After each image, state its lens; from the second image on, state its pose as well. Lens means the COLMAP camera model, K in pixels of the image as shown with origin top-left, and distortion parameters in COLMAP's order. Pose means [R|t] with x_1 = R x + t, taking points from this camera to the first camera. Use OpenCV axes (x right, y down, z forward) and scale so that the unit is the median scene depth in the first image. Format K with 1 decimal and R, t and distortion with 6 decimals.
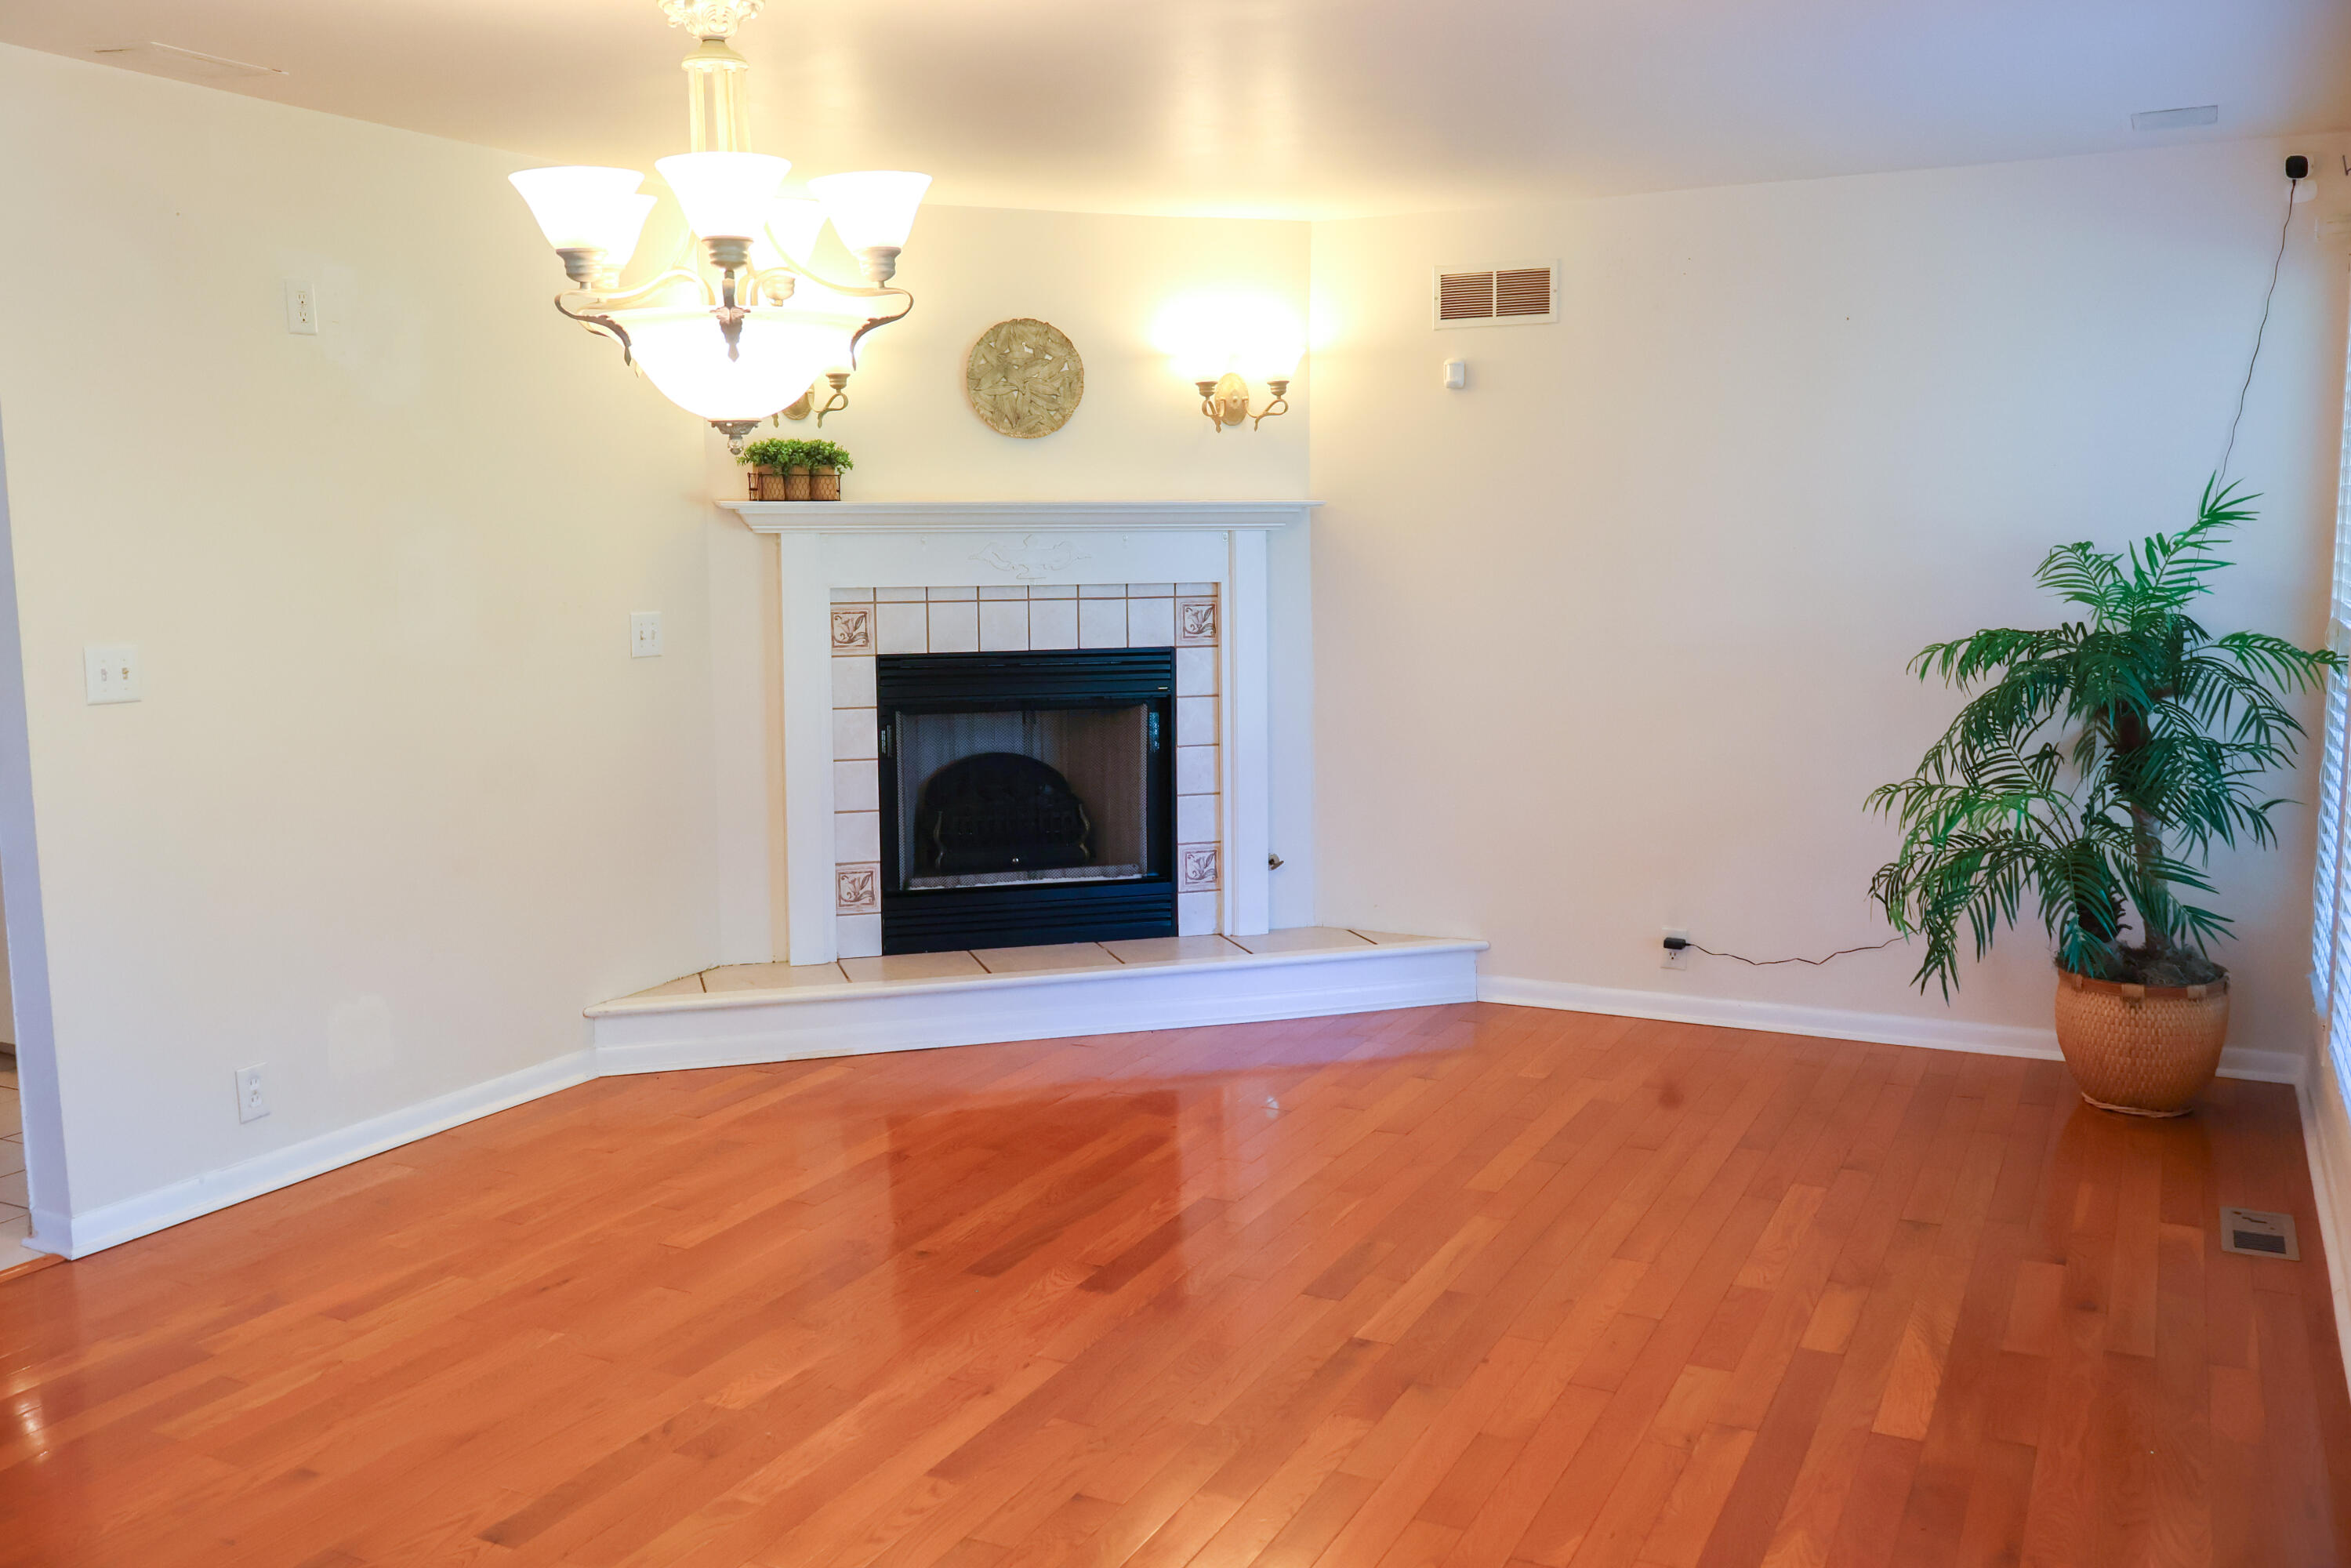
lens RADIAL K [[1985.6, 0, 1173.9], [0, 1985.6, 795.0], [0, 0, 1]] dist [-0.004869, 0.001369]
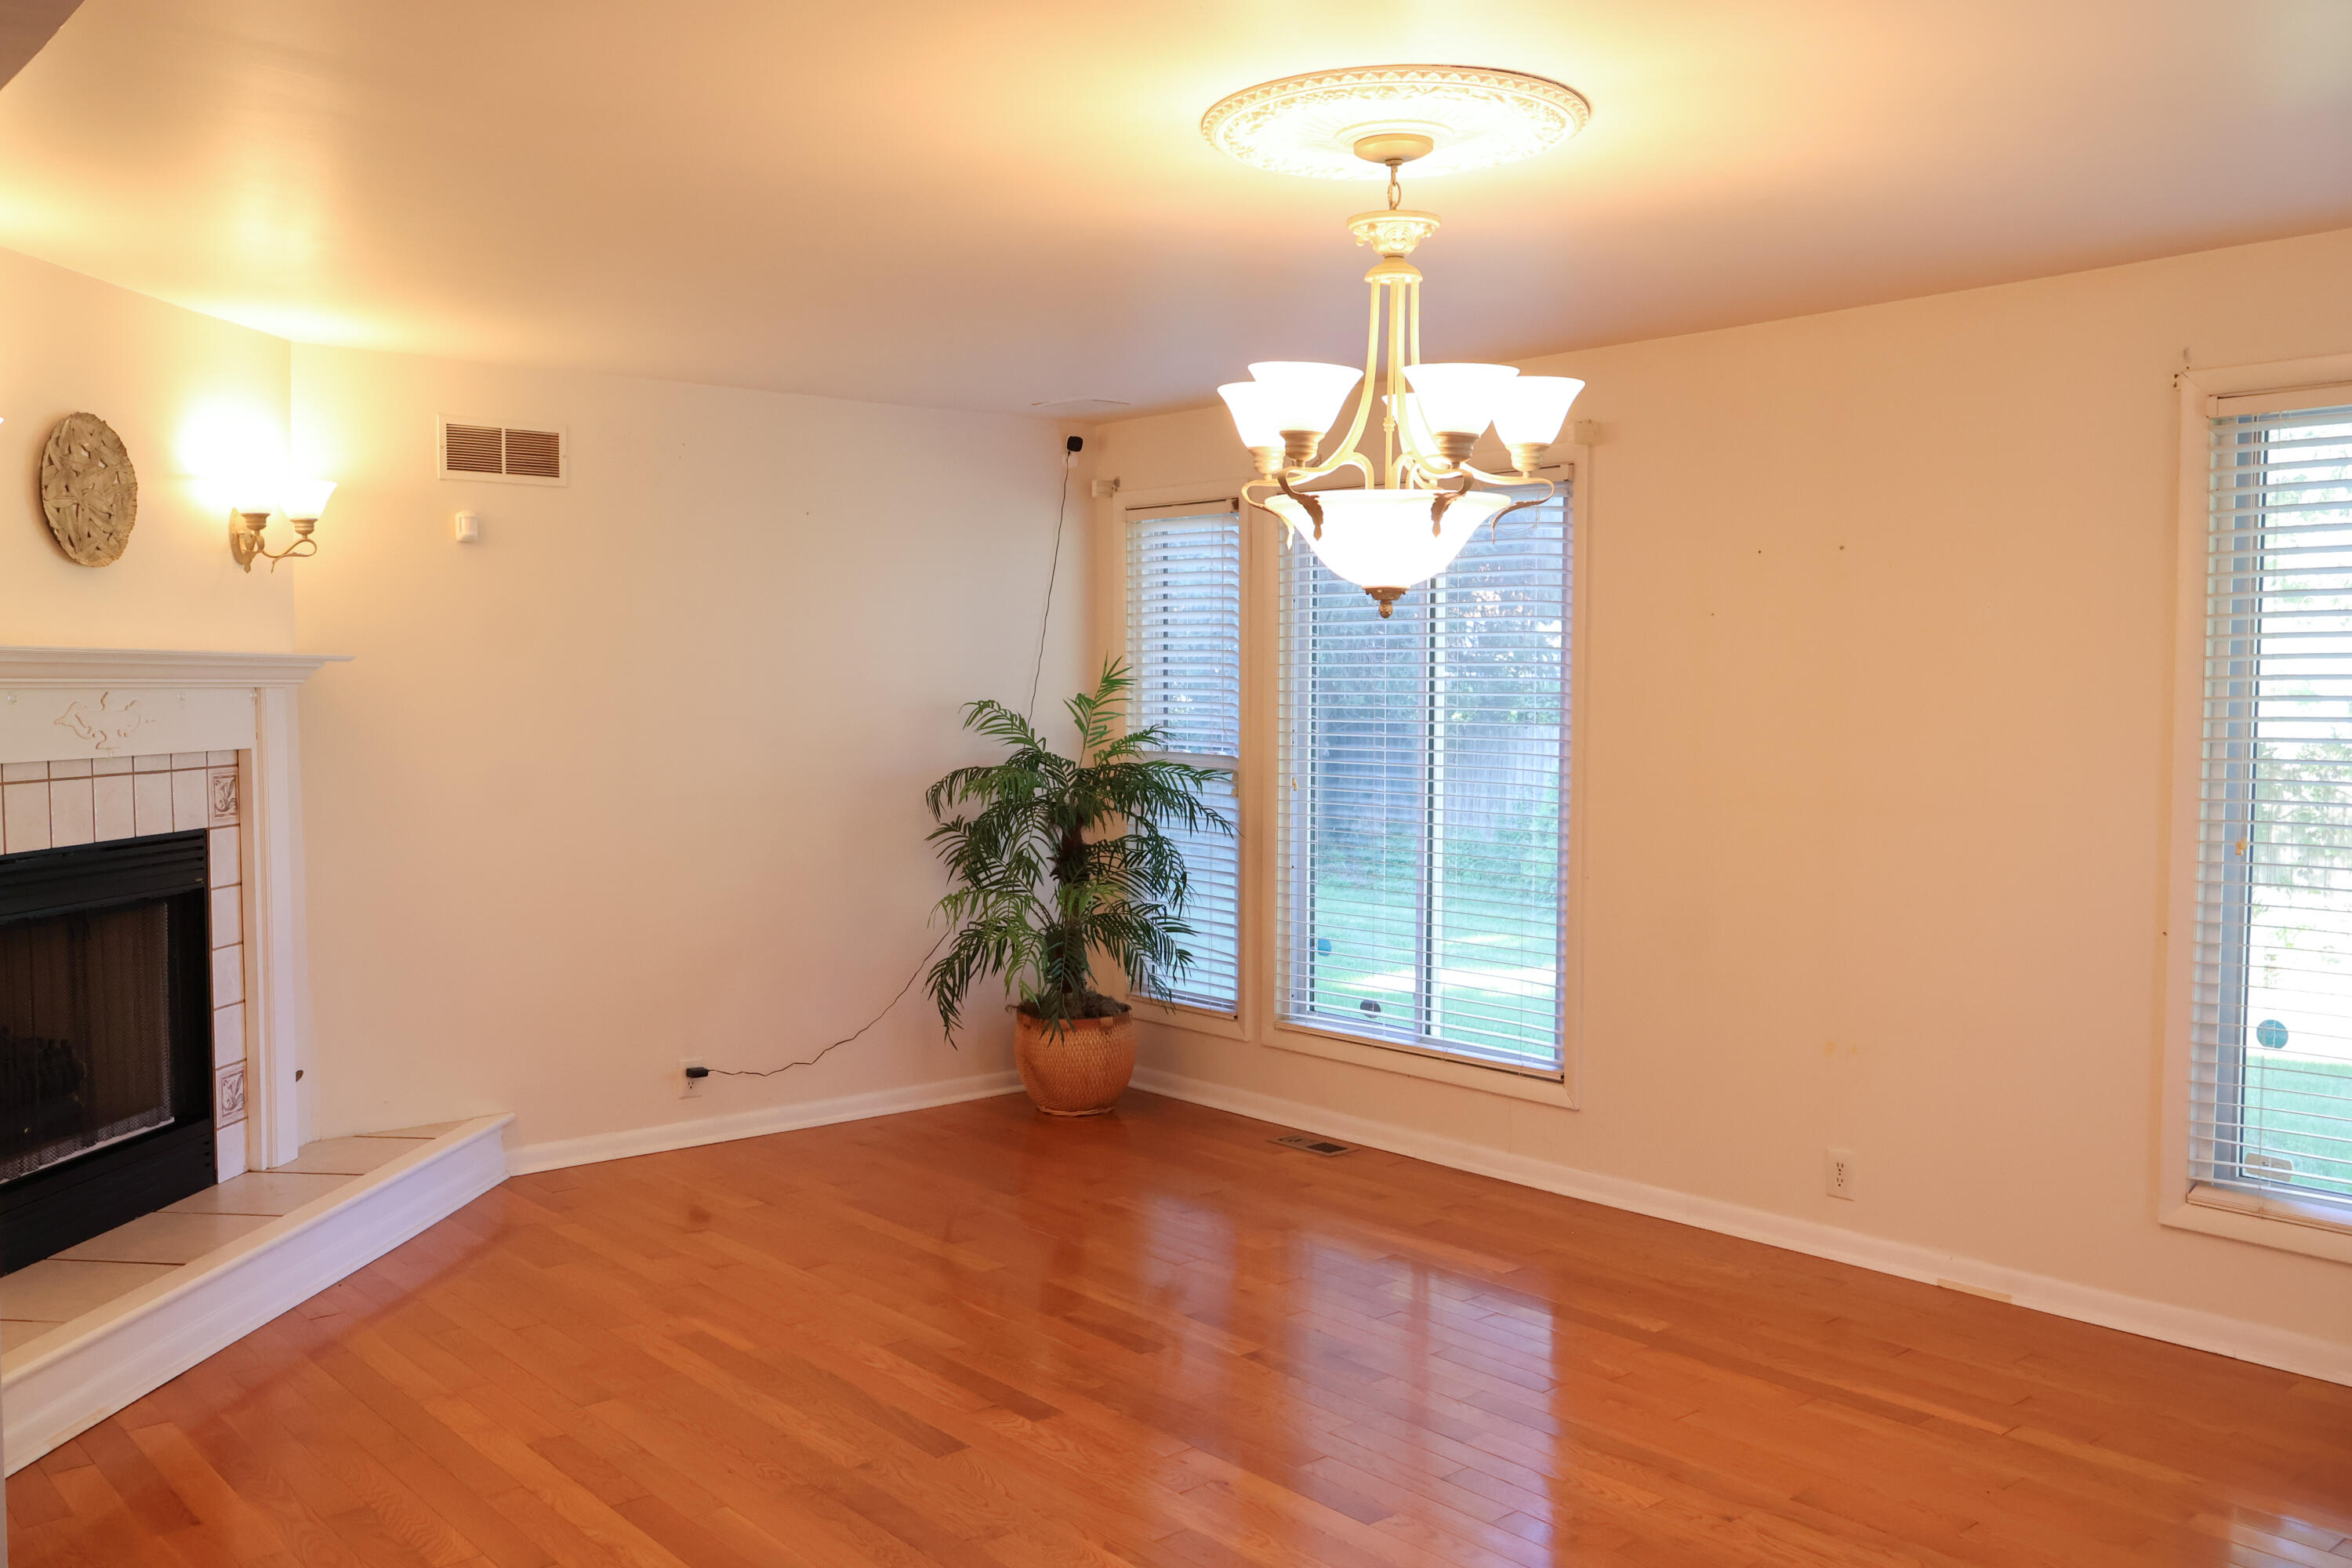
lens RADIAL K [[1986.4, 0, 1174.4], [0, 1986.4, 795.0], [0, 0, 1]] dist [-0.004869, 0.001369]
pose [[0.382226, -0.045064, 0.922969, -0.622740], [0.119830, 0.992794, -0.001152, -0.041030], [-0.916266, 0.111040, 0.384872, 0.329936]]
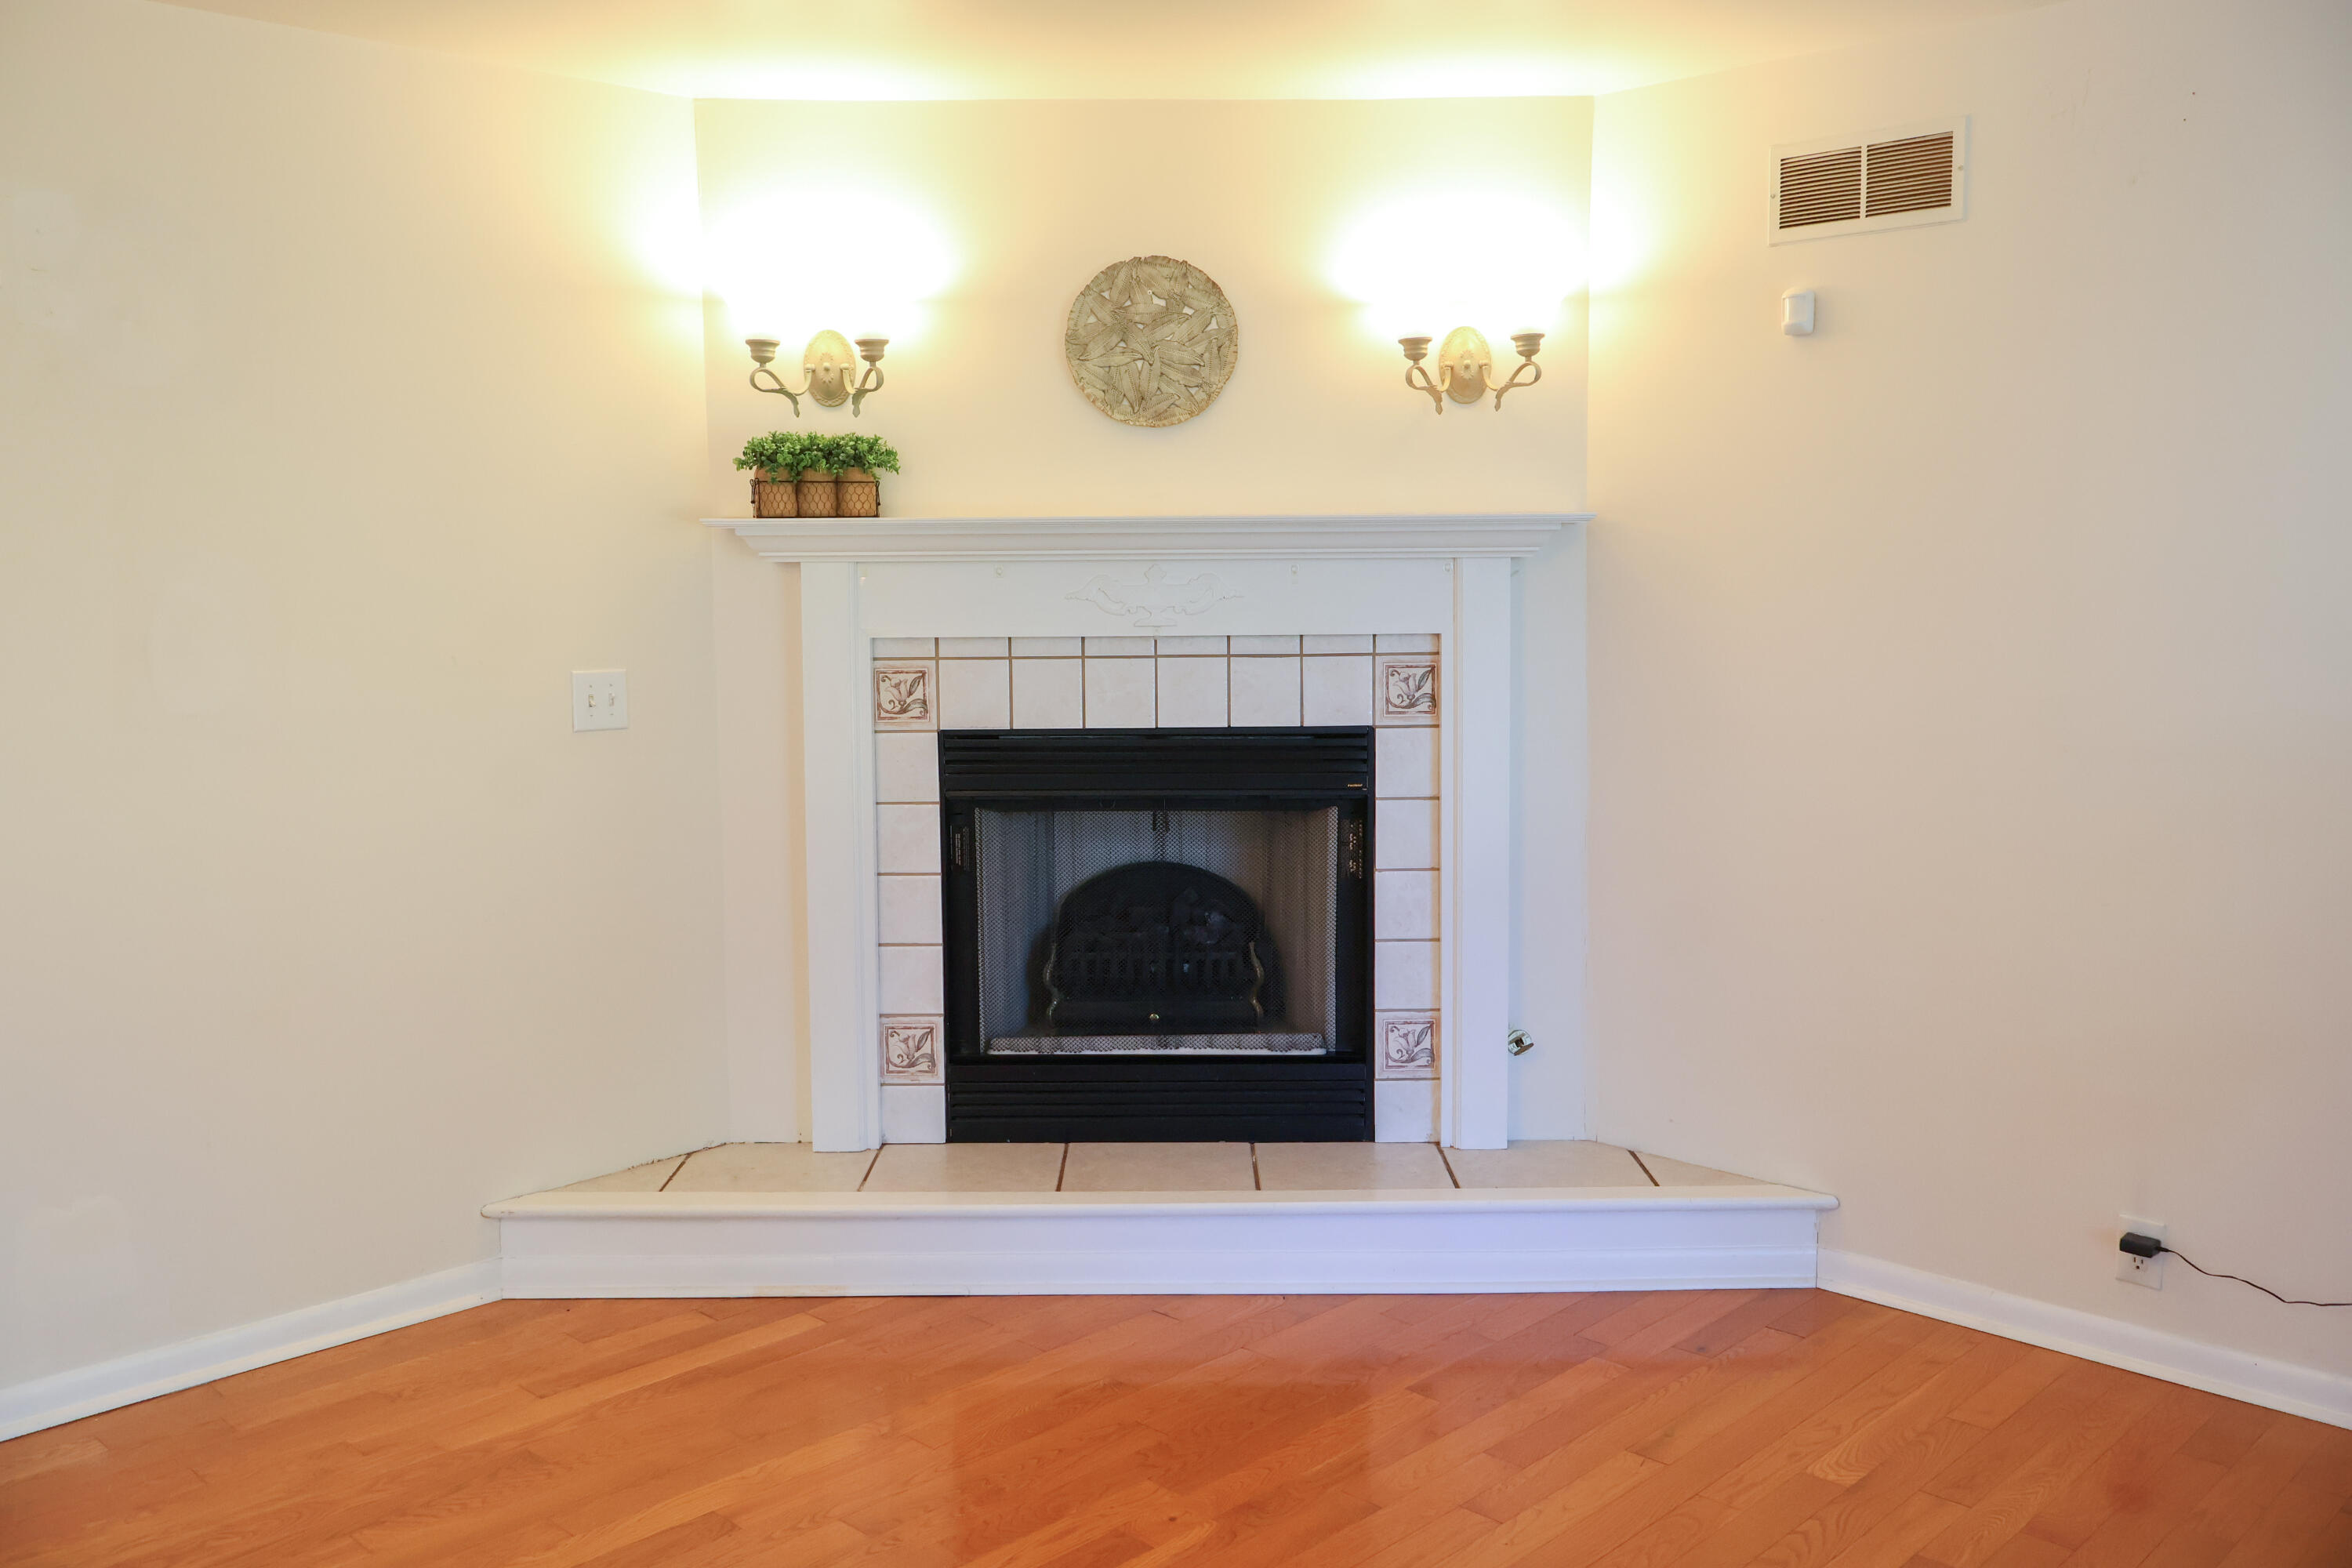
lens RADIAL K [[1962.1, 0, 1179.8], [0, 1962.1, 797.5], [0, 0, 1]] dist [0.000596, -0.002790]
pose [[0.953403, 0.034880, -0.299677, 0.146568], [-0.038746, 0.999225, -0.006965, -0.044086], [0.299202, 0.018252, 0.954015, 0.341642]]
